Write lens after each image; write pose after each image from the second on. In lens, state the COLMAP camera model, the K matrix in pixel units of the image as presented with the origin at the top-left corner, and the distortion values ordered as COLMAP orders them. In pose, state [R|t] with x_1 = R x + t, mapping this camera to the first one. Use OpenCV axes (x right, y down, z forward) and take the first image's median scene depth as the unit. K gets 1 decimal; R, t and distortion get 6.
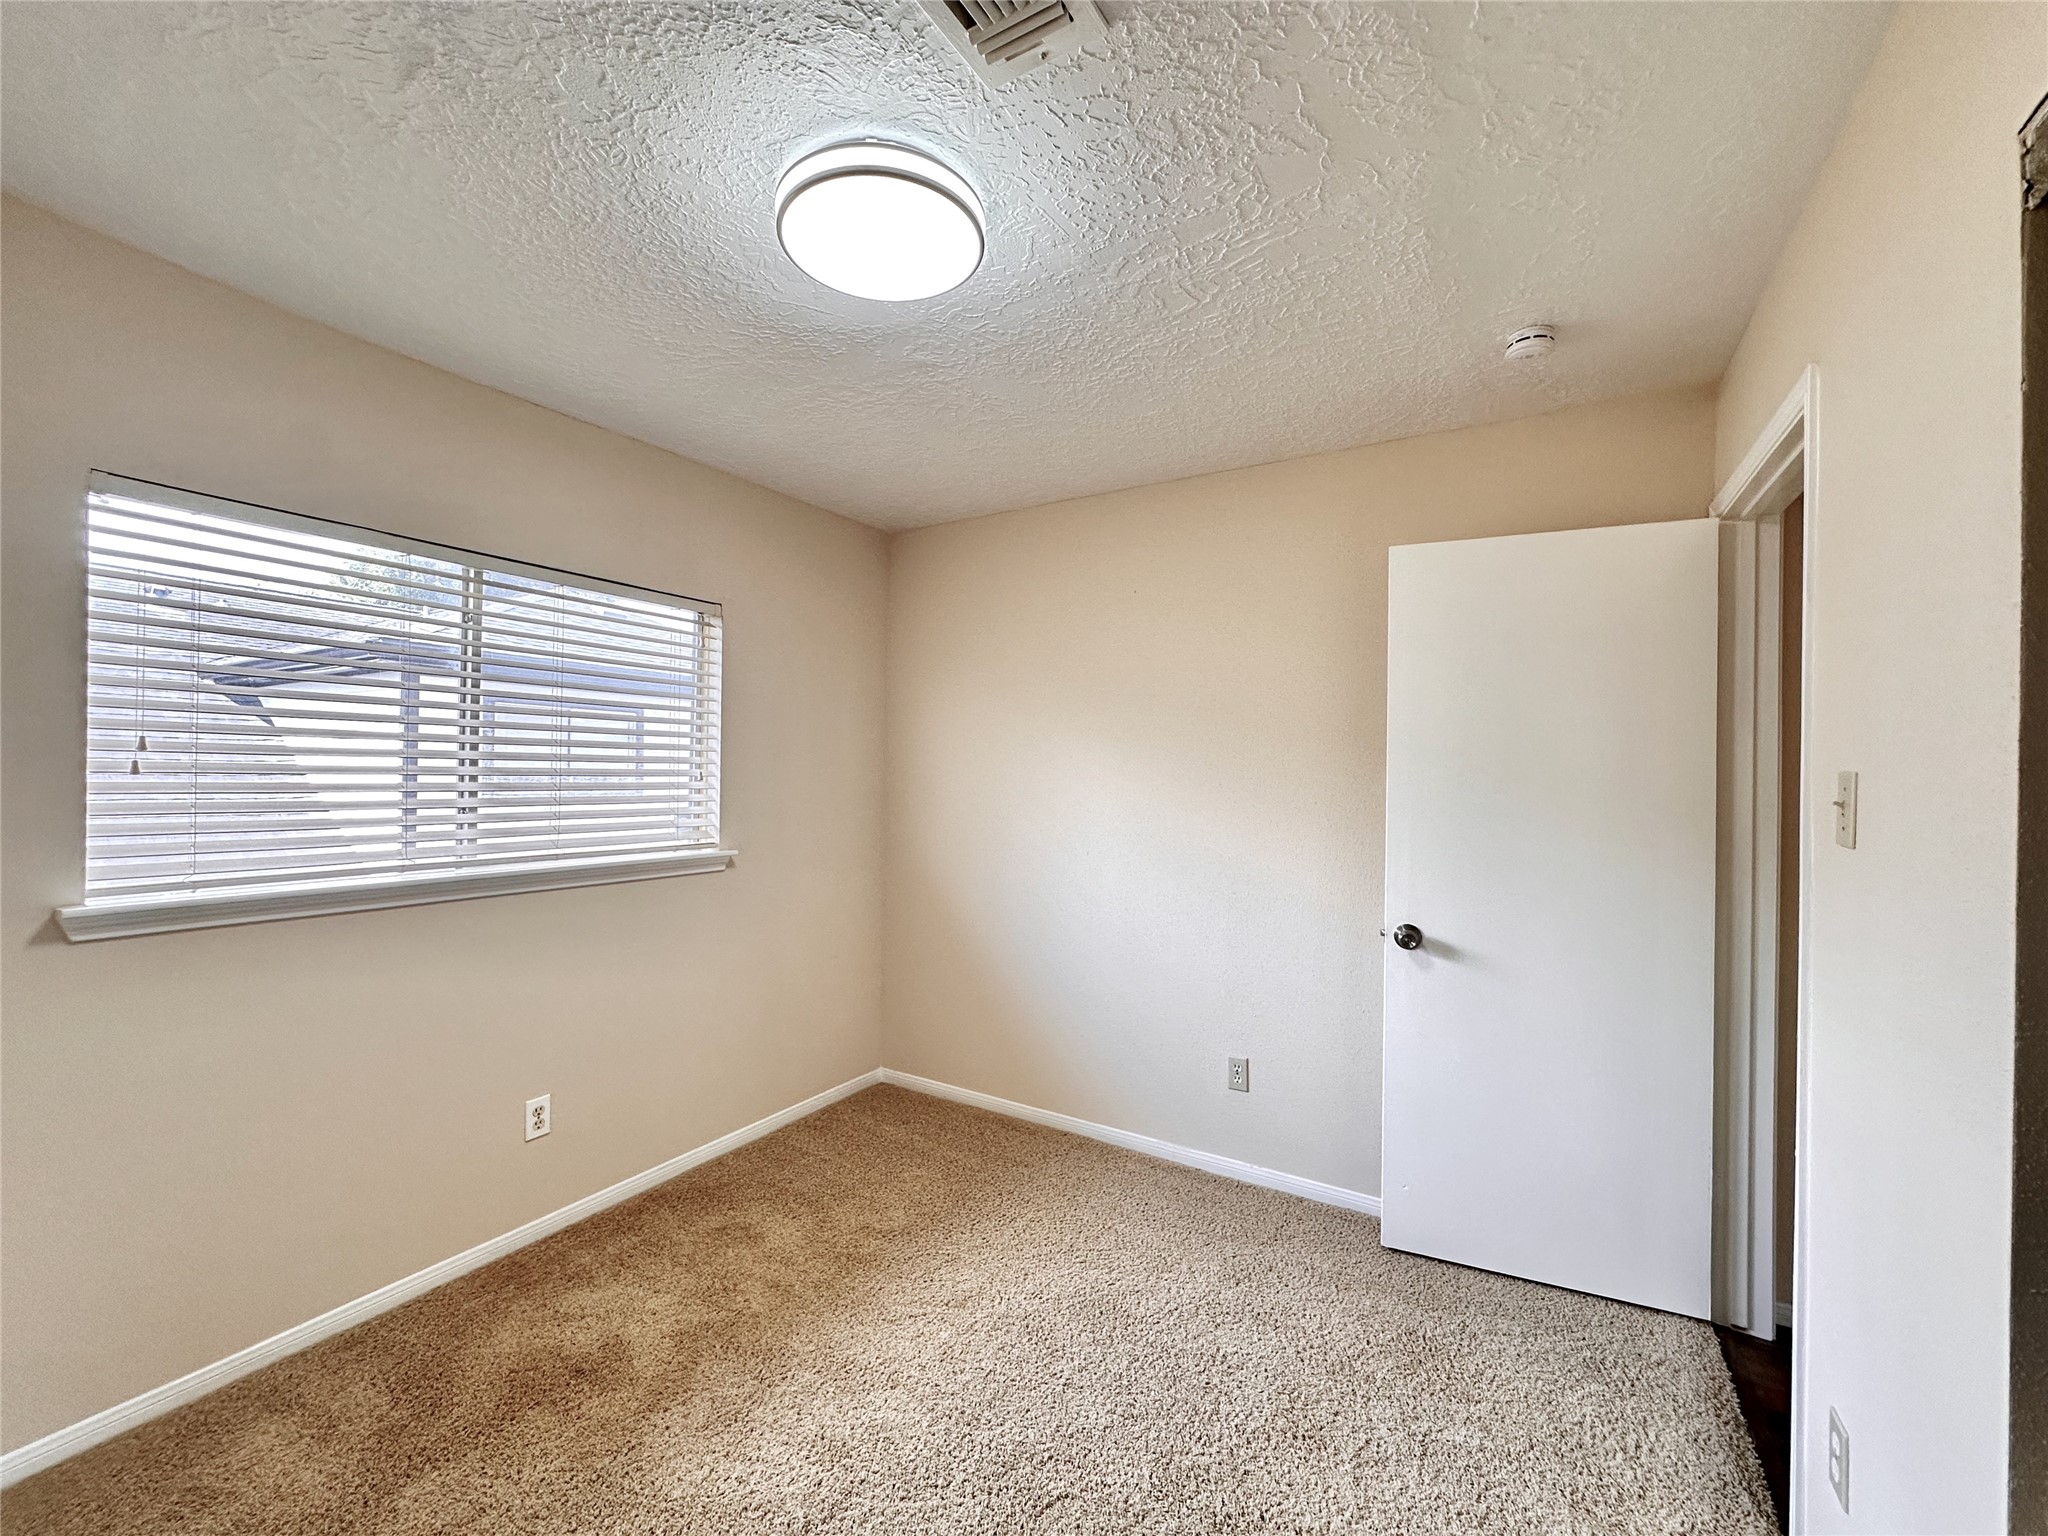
lens RADIAL K [[818.7, 0, 1021.4], [0, 818.7, 766.6], [0, 0, 1]] dist [-0.004529, 0.002905]
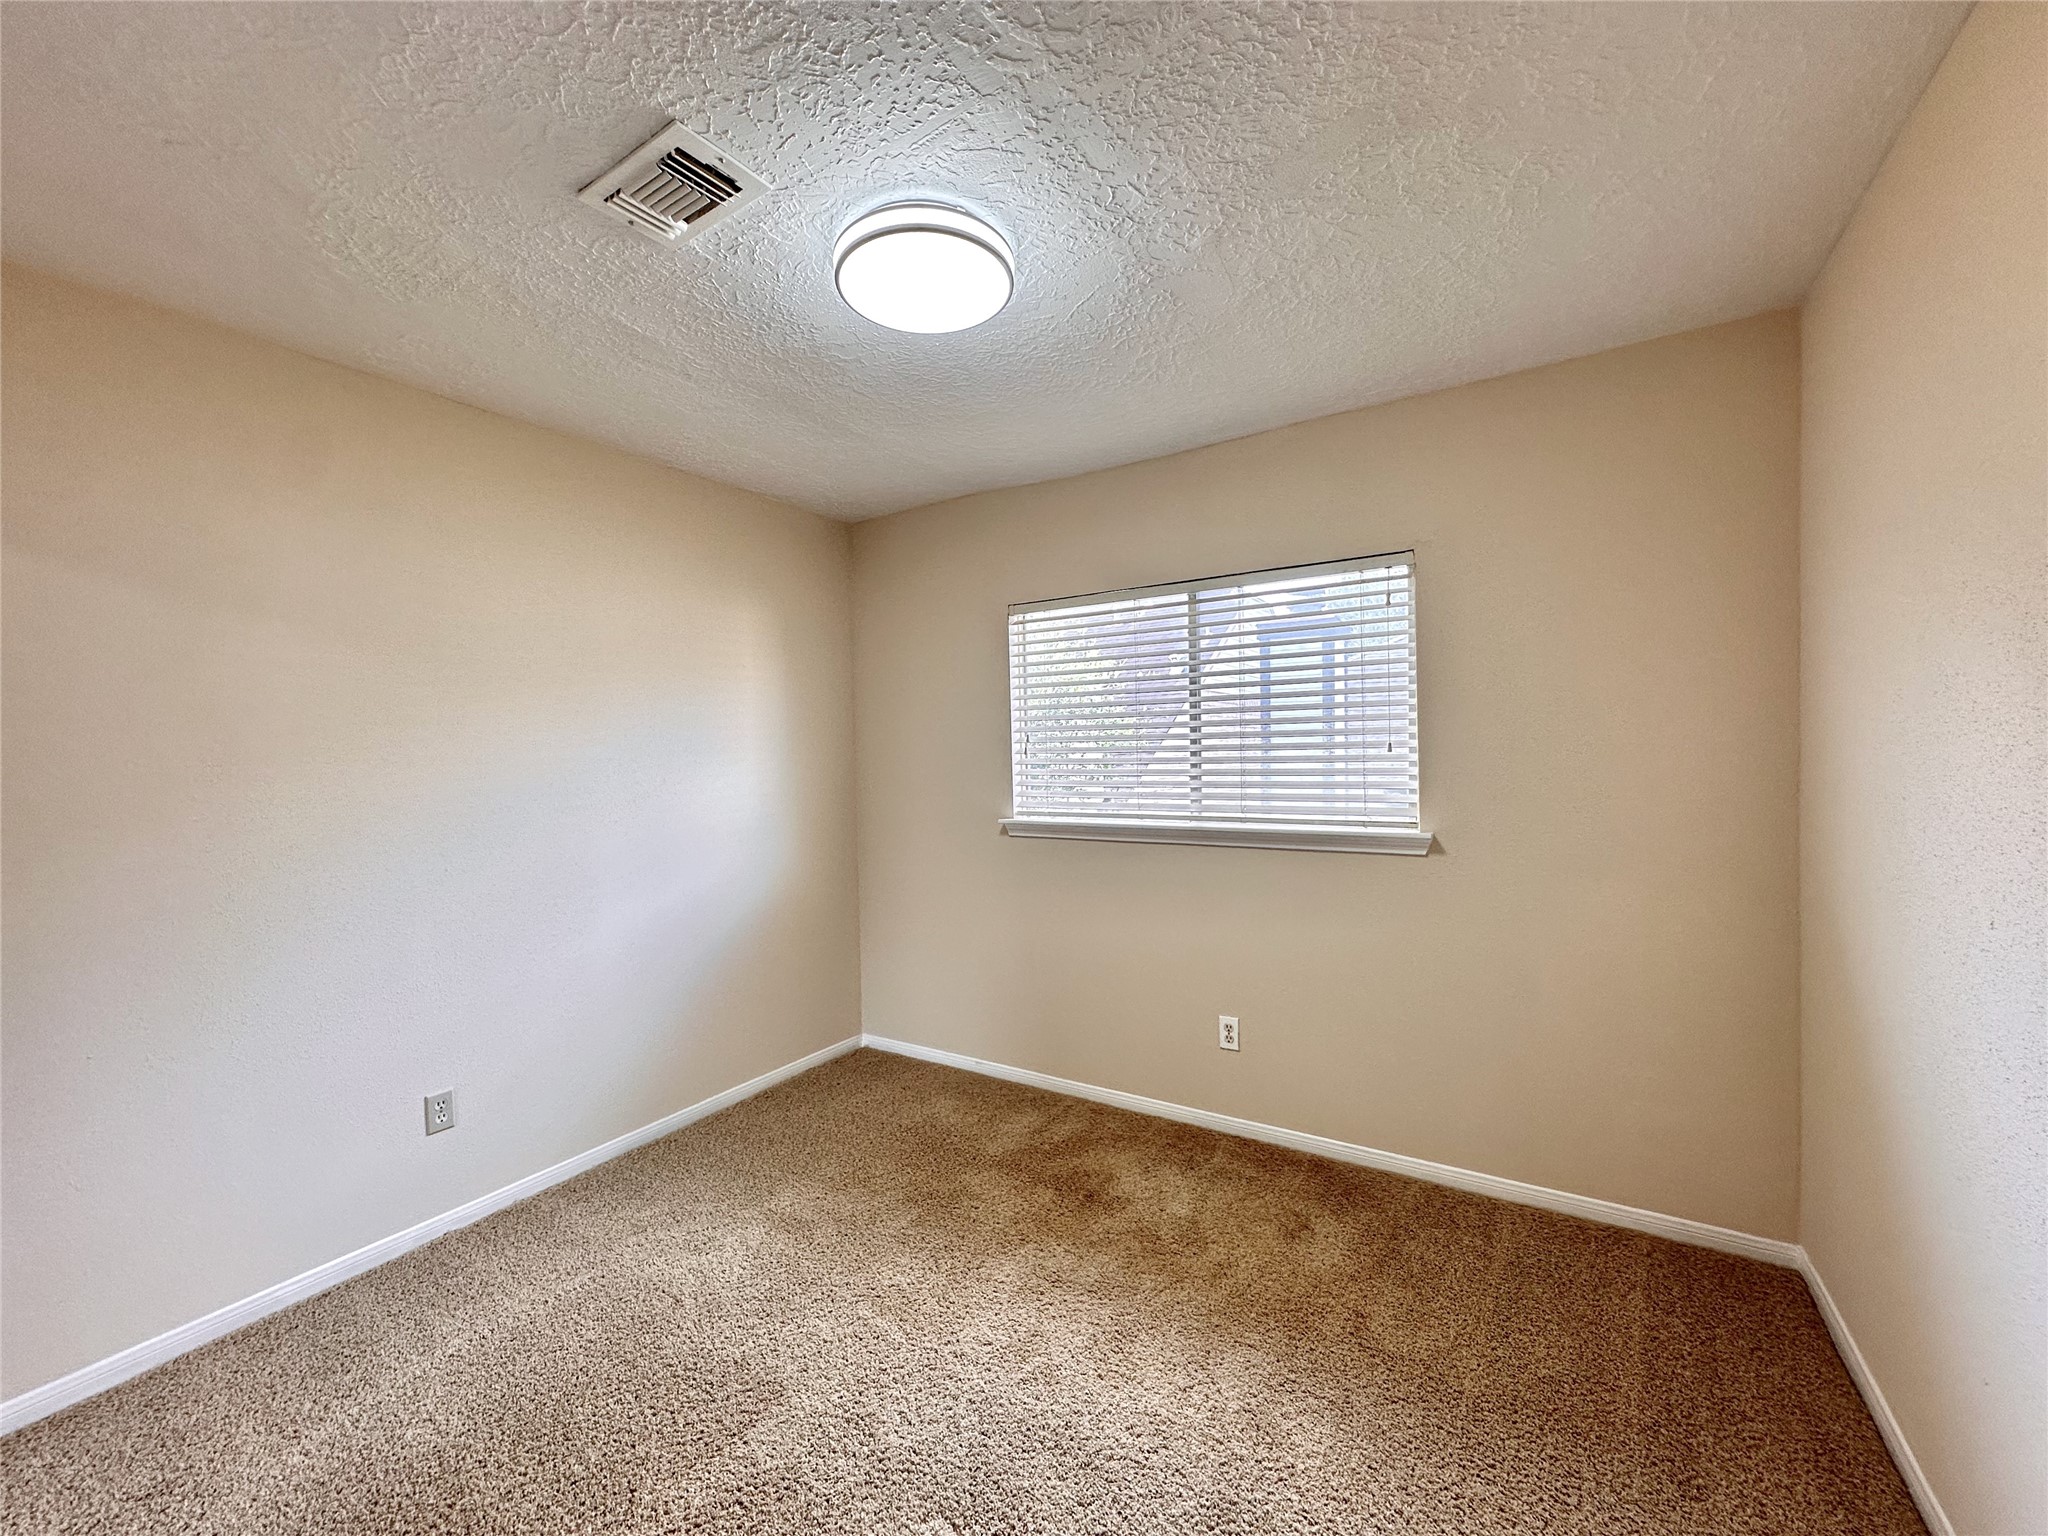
lens RADIAL K [[818.7, 0, 1021.4], [0, 818.7, 766.6], [0, 0, 1]] dist [-0.004529, 0.002905]
pose [[-0.012110, 0.003760, -0.999920, 0.649894], [0.025516, 0.999668, 0.003450, 0.023686], [0.999601, -0.025473, -0.012202, 0.749303]]
